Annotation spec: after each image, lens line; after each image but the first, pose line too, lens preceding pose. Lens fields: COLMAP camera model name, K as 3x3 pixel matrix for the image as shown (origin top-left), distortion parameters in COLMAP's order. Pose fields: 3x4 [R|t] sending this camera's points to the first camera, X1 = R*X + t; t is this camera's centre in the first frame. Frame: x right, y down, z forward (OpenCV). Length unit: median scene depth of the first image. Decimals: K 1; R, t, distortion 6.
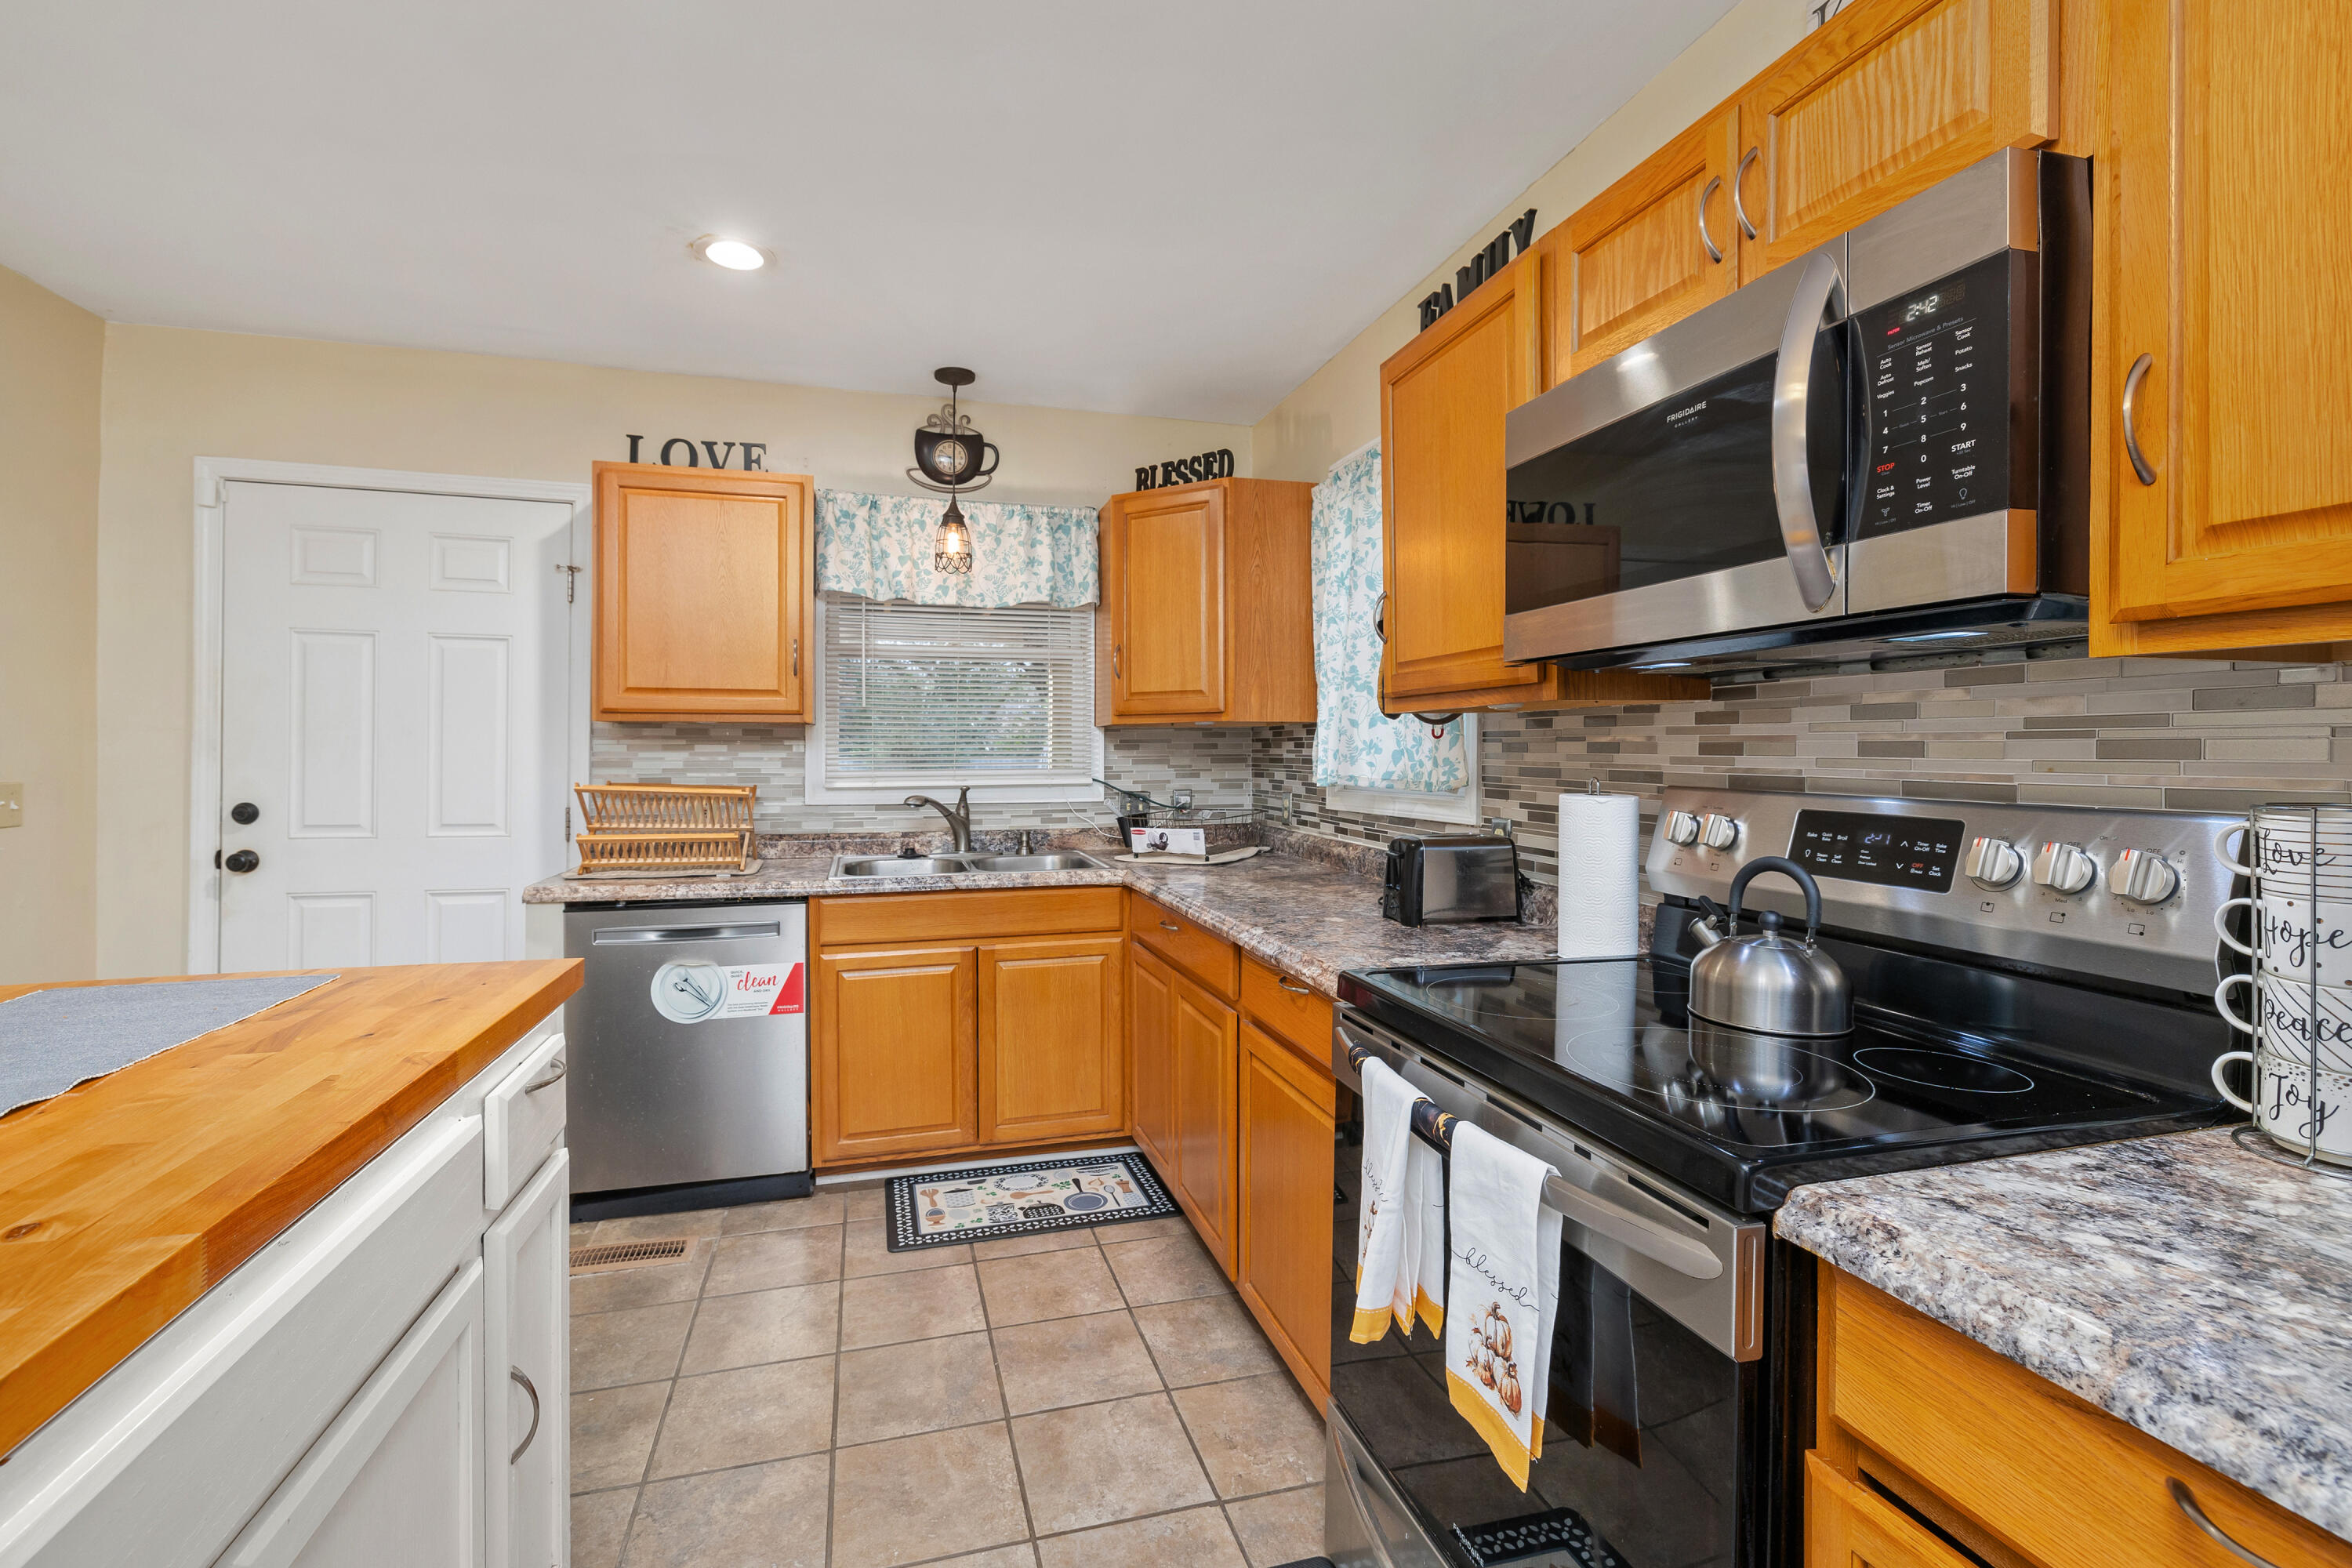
lens RADIAL K [[1046.4, 0, 1133.1], [0, 1046.4, 745.2], [0, 0, 1]] dist [0.006849, -0.001775]
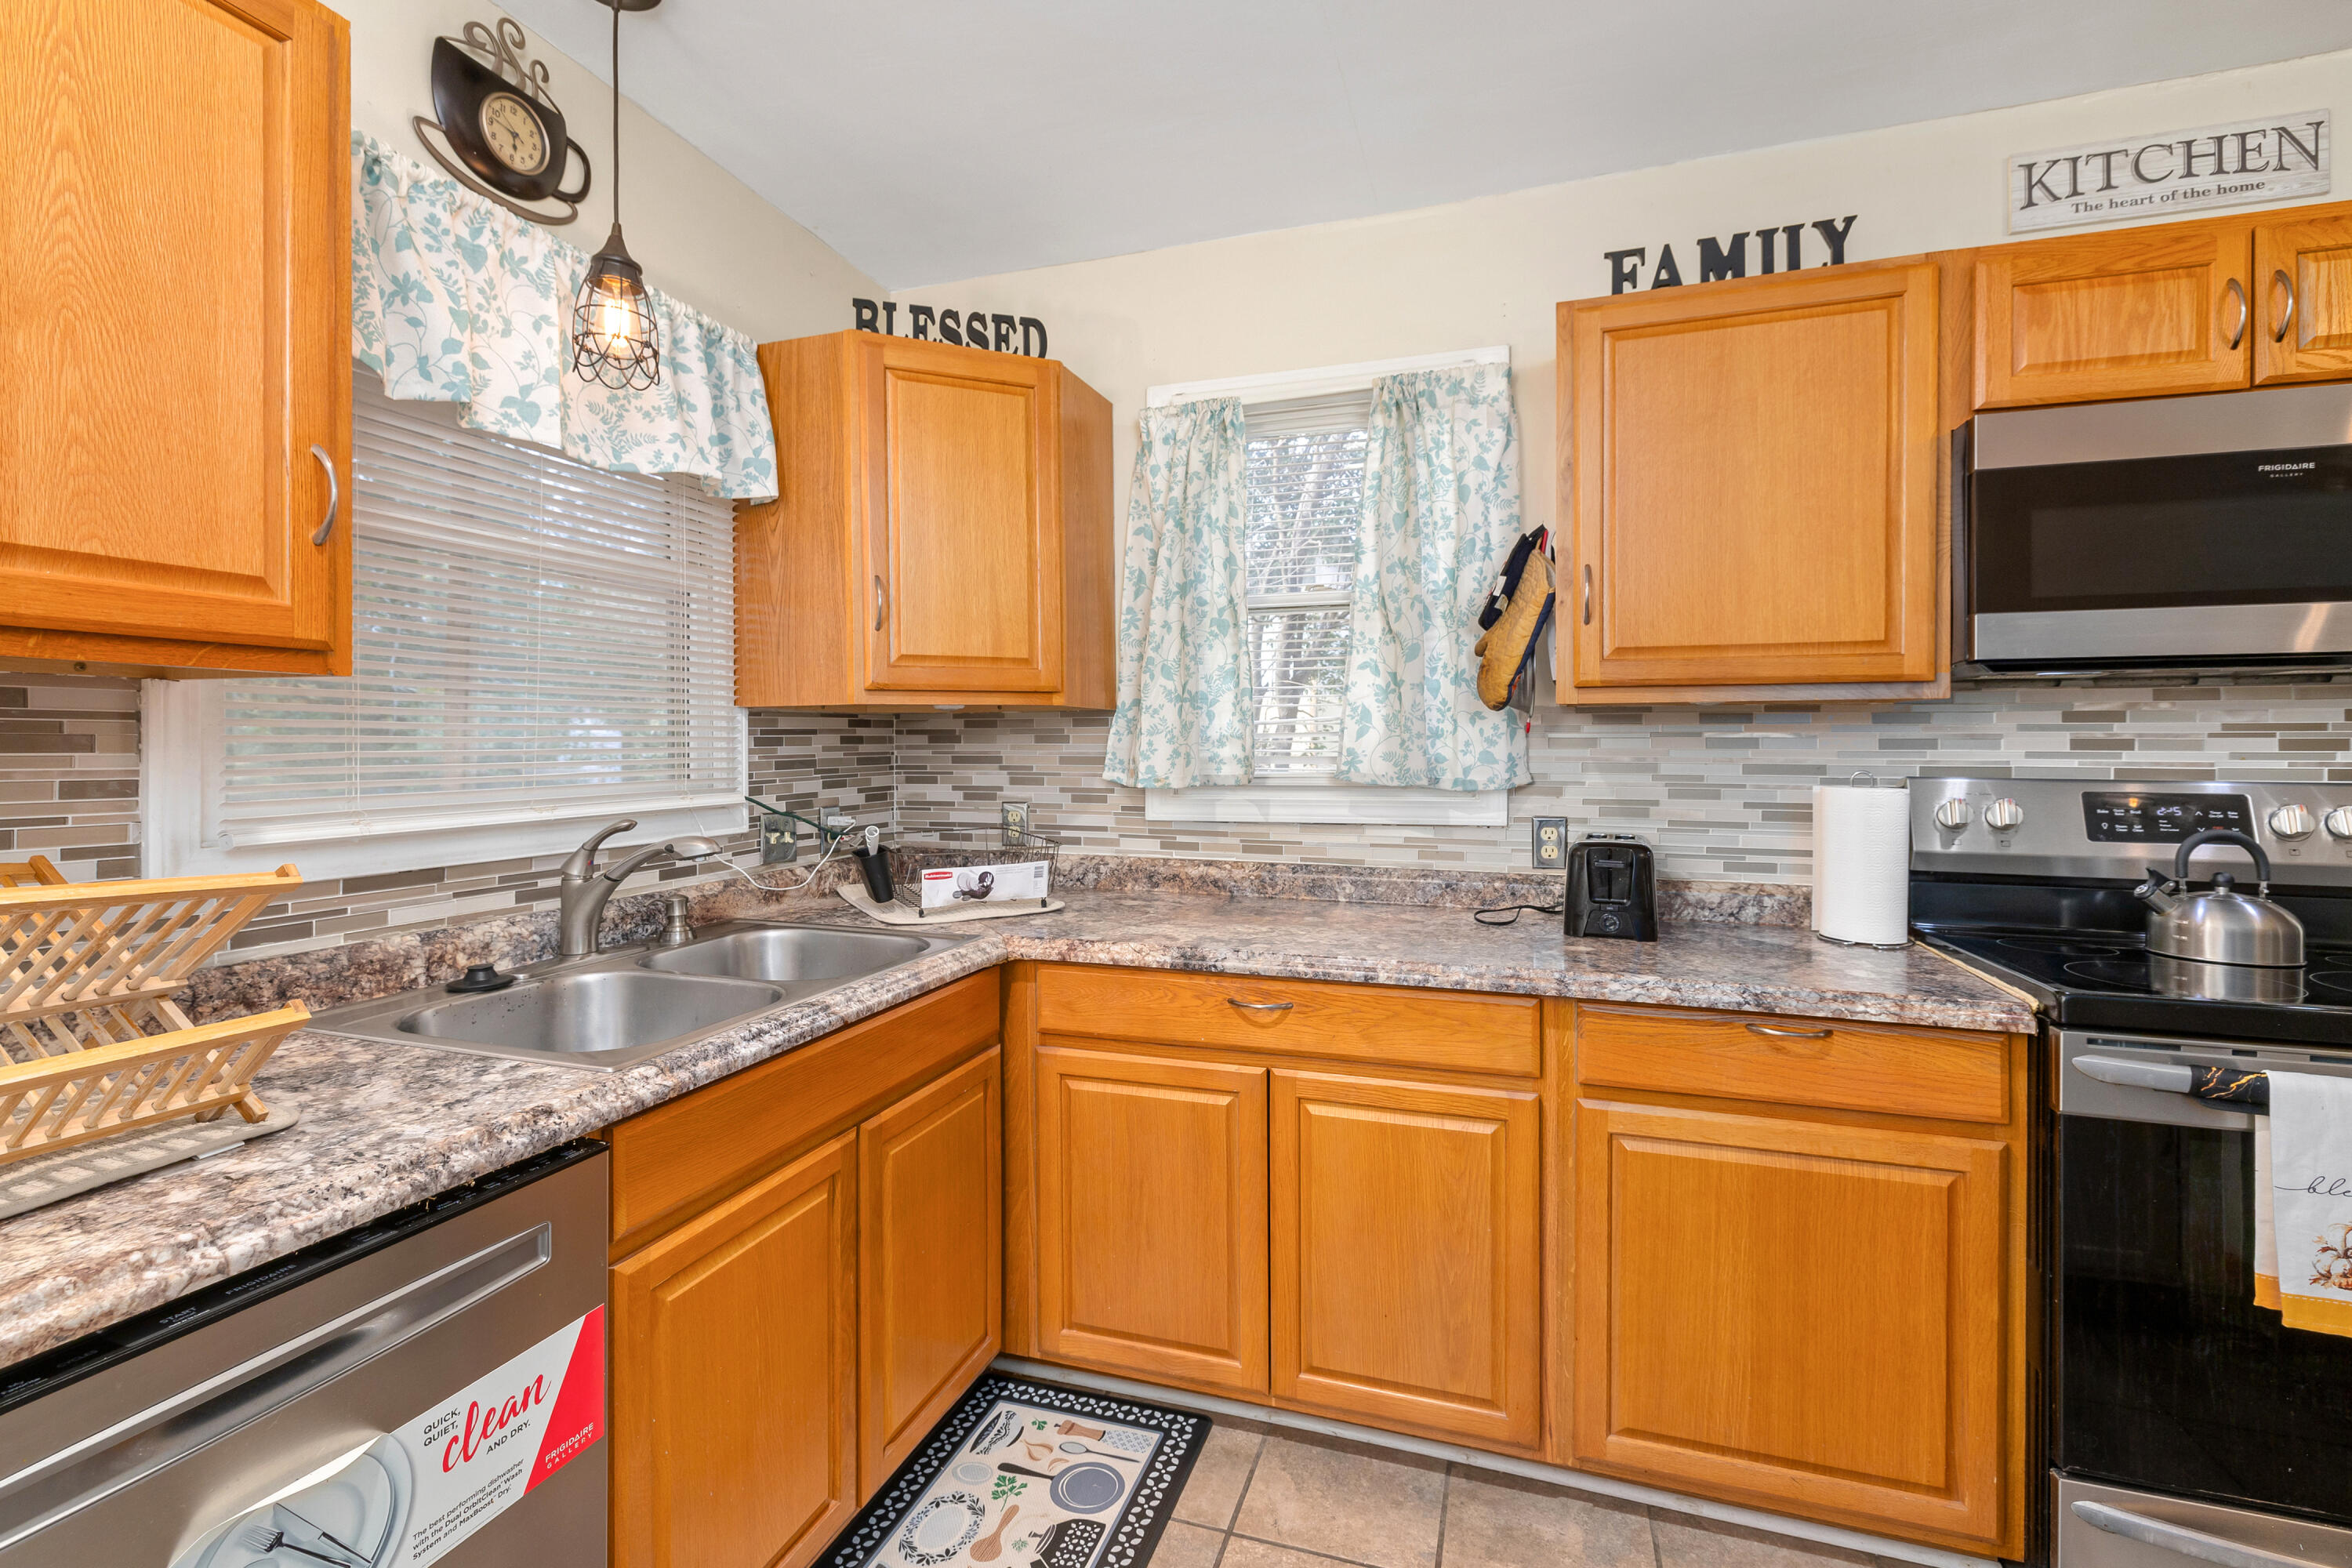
lens RADIAL K [[1046.4, 0, 1149.5], [0, 1046.4, 744.5], [0, 0, 1]] dist [0.006849, -0.001775]
pose [[0.545576, -0.000648, 0.838061, -0.560063], [-0.002994, 0.999992, 0.002722, 0.001841], [-0.838056, -0.003995, 0.545569, 0.664641]]
